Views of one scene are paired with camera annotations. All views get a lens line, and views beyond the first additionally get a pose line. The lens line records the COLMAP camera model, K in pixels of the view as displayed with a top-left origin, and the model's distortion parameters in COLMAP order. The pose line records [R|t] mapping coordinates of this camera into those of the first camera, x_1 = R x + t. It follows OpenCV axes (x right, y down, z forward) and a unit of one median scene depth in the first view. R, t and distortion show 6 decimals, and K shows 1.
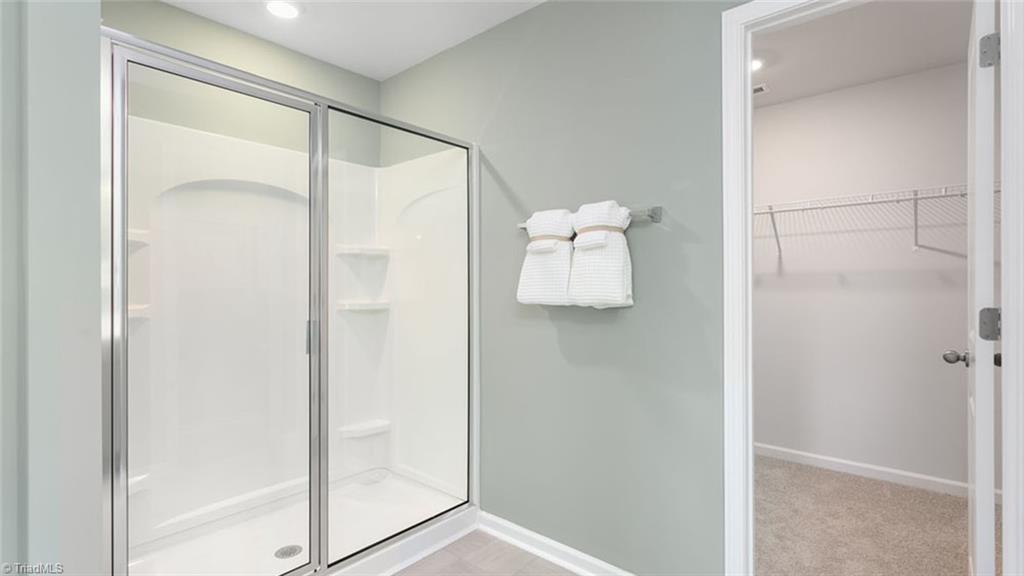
lens RADIAL K [[487.5, 0, 512.0], [0, 487.5, 284.9], [0, 0, 1]] dist [-0.000031, -0.000151]
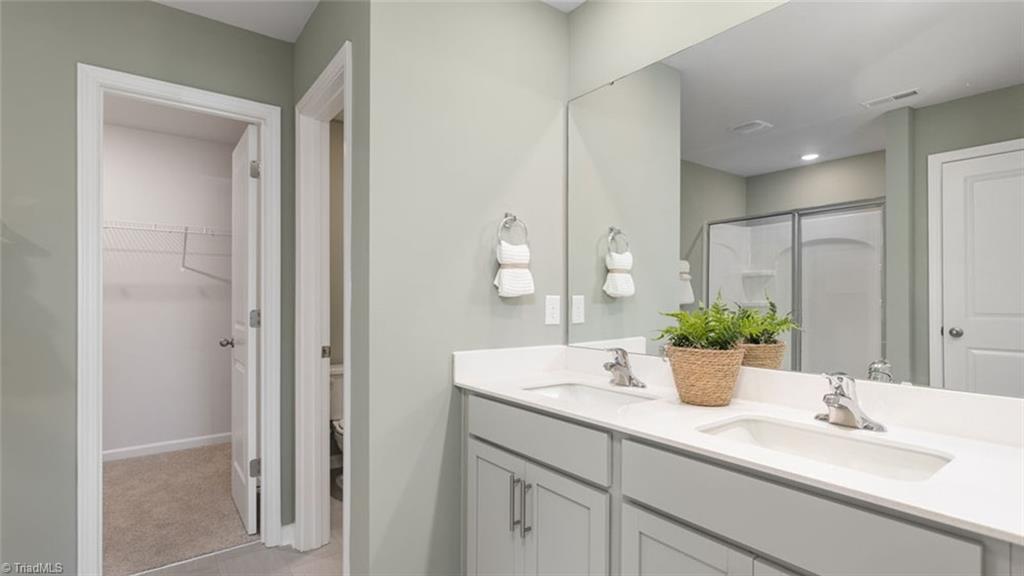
lens RADIAL K [[487.5, 0, 512.0], [0, 487.5, 284.9], [0, 0, 1]] dist [-0.000031, -0.000151]
pose [[0.205029, 0.020402, 0.978543, -0.335981], [0.003319, 0.999762, -0.021540, -0.001156], [-0.978750, 0.007664, 0.204912, -0.173449]]
